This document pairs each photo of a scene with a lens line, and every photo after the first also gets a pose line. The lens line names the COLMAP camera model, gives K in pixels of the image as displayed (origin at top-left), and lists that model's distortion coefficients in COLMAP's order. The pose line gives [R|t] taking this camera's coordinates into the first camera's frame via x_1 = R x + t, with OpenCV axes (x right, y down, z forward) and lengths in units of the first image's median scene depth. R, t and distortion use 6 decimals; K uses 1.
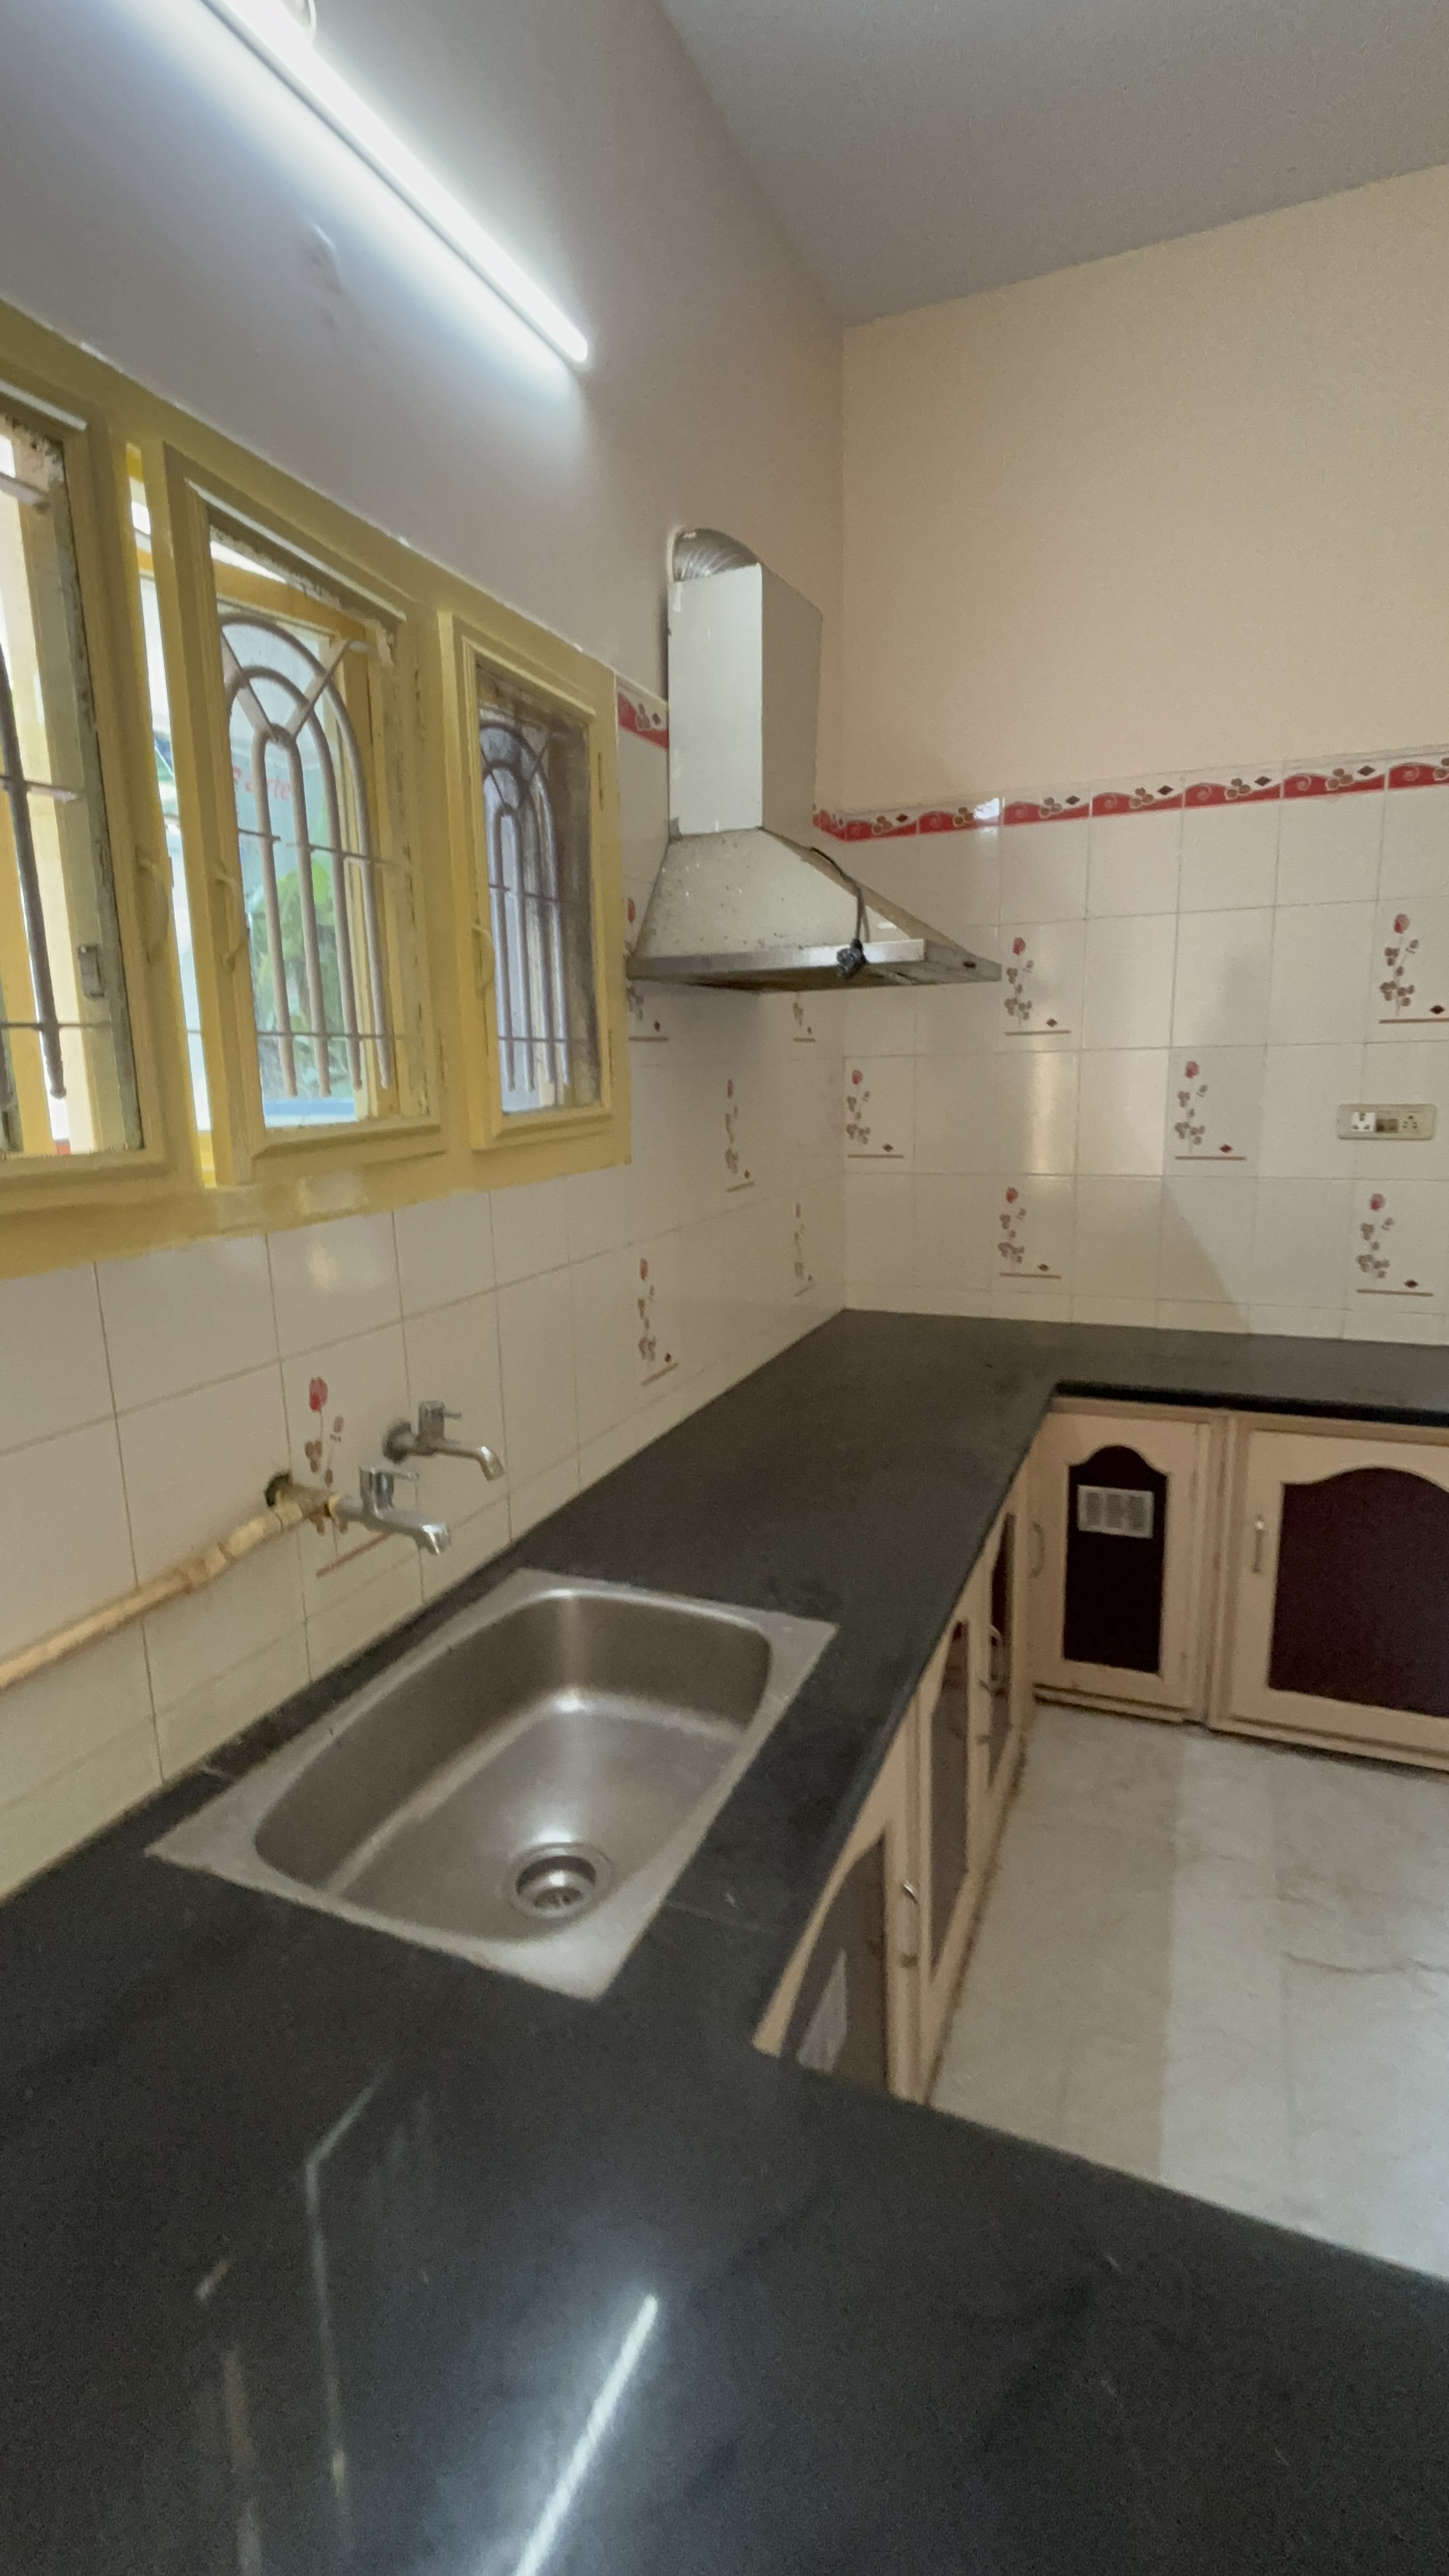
lens RADIAL K [[1127.0, 0, 724.5], [0, 1127.0, 1288.0], [0, 0, 1]] dist [0.020128, -0.000311]
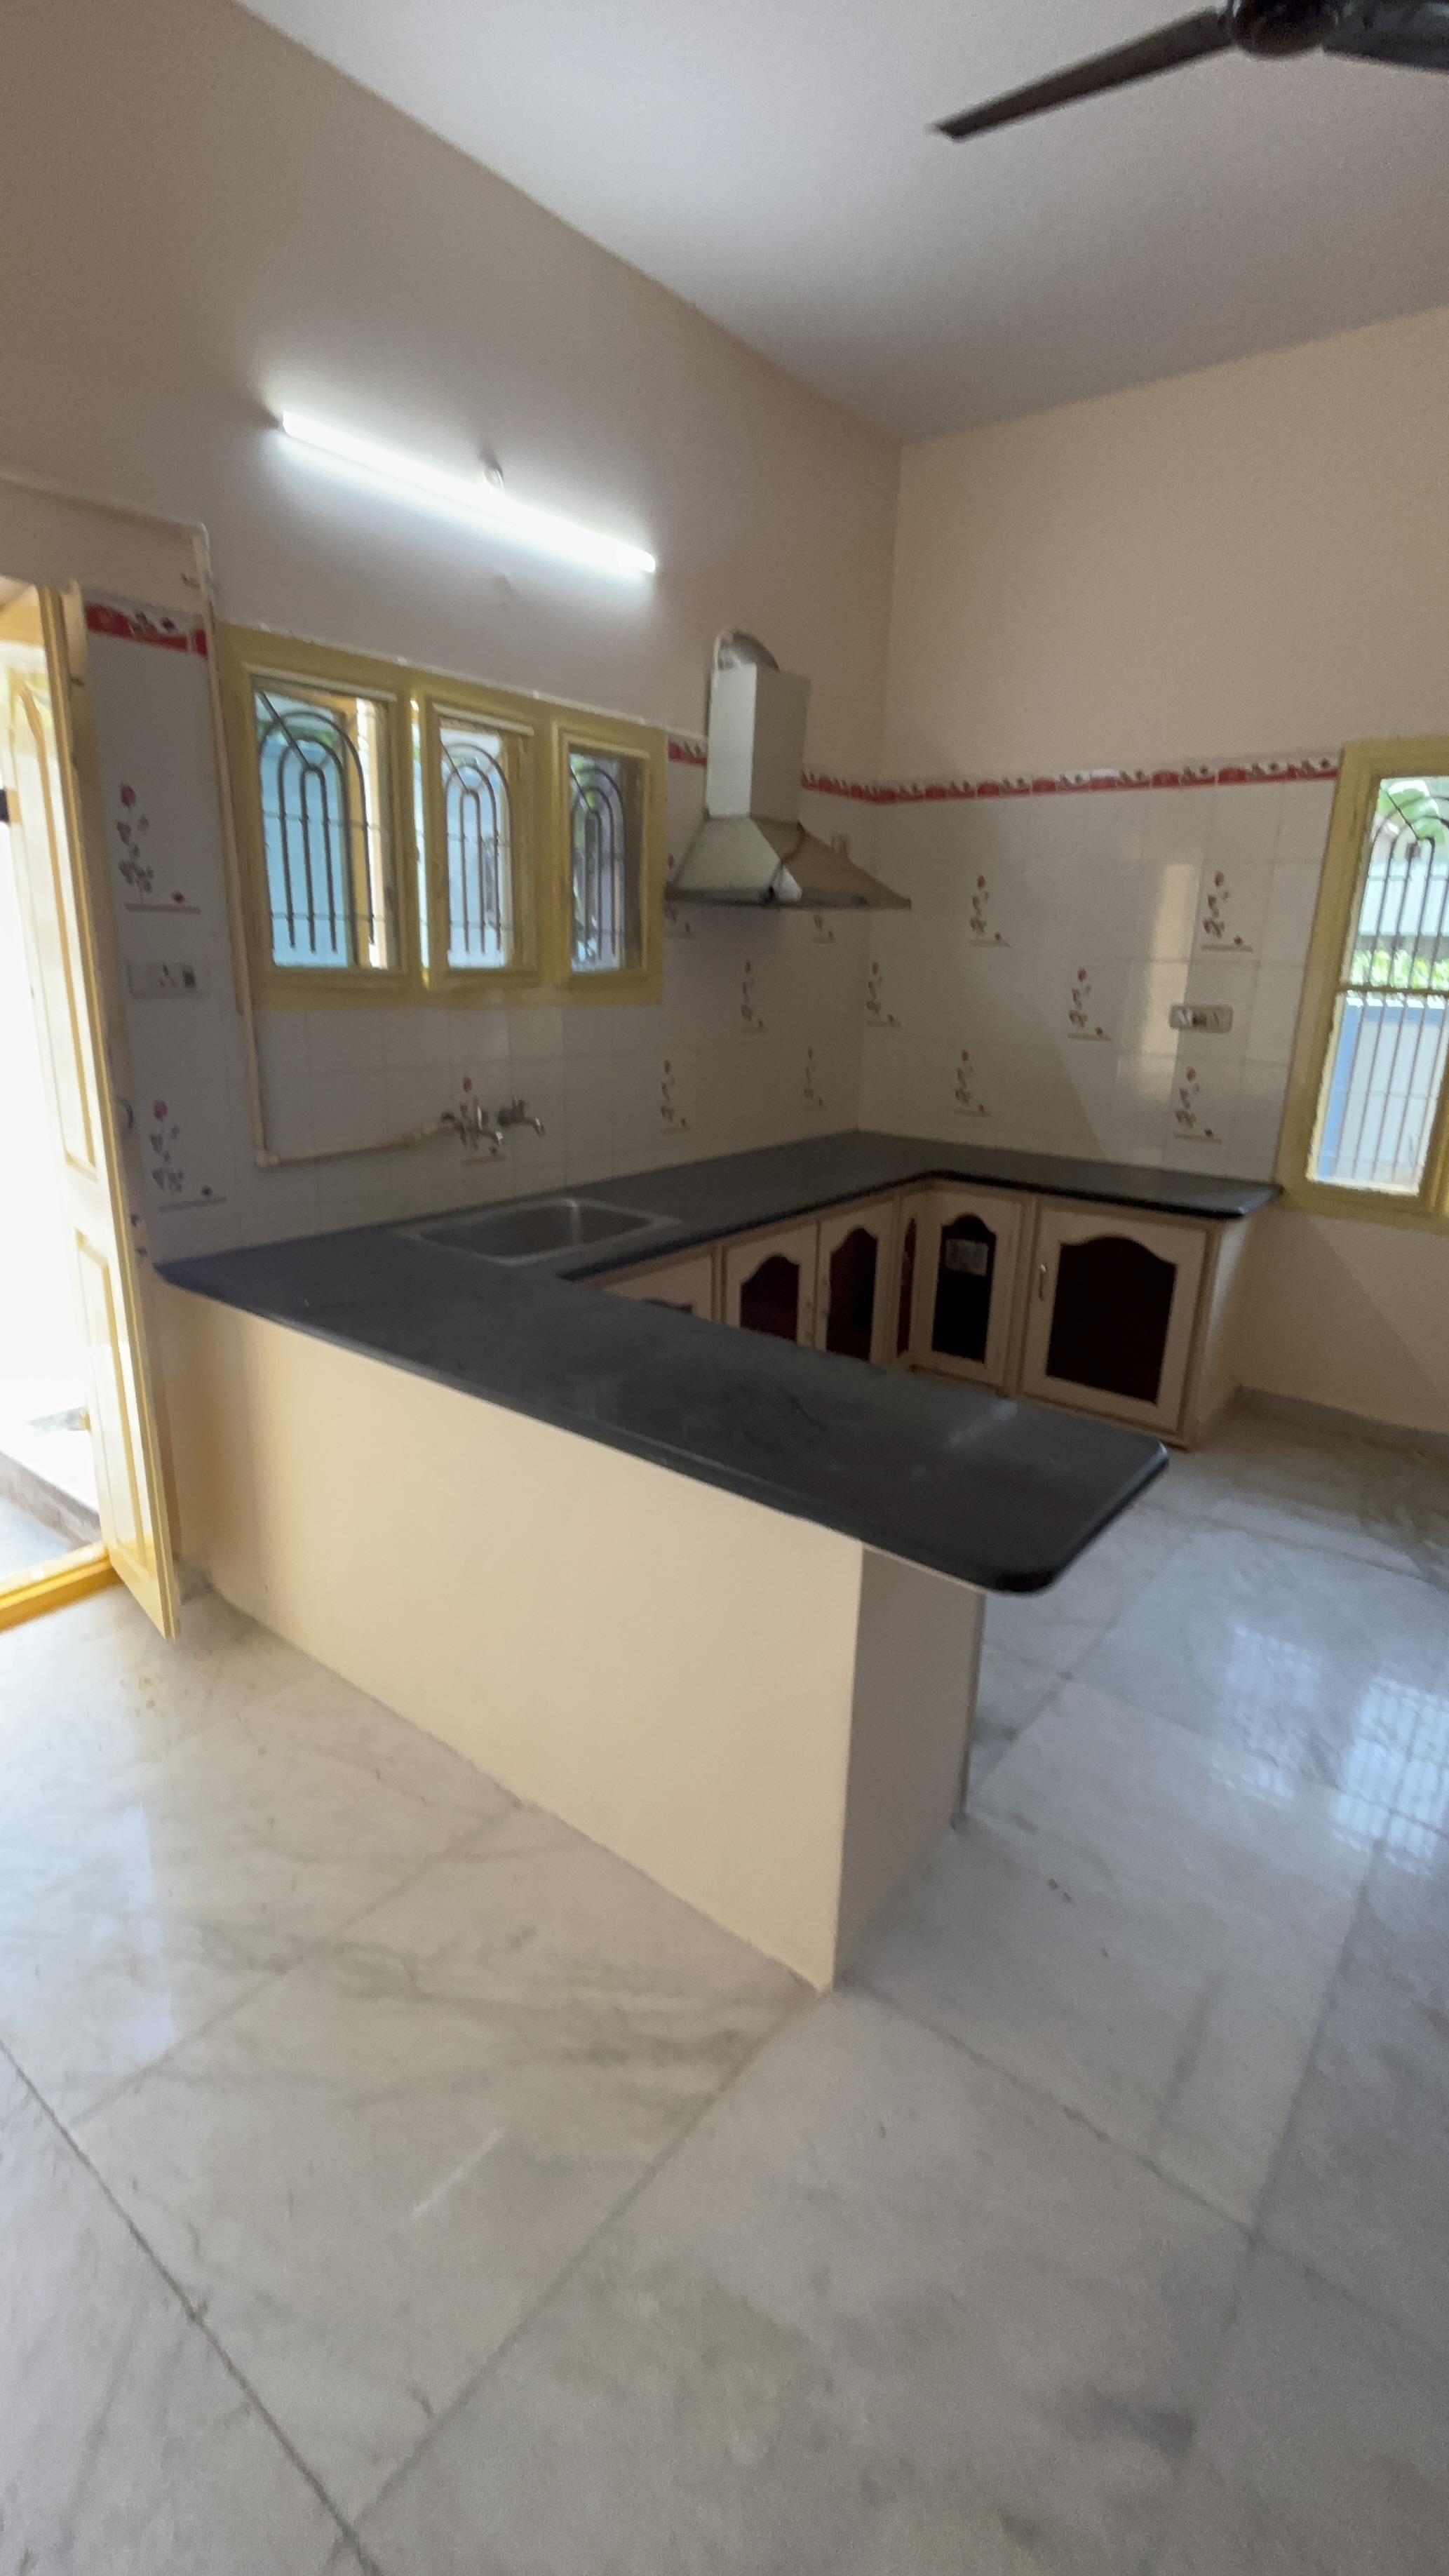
lens RADIAL K [[1127.0, 0, 724.5], [0, 1127.0, 1288.0], [0, 0, 1]] dist [0.020128, -0.000311]
pose [[0.965646, 0.122011, -0.229435, 0.469982], [-0.100878, 0.989684, 0.101727, 0.139977], [0.239481, -0.075088, 0.967993, -0.736392]]
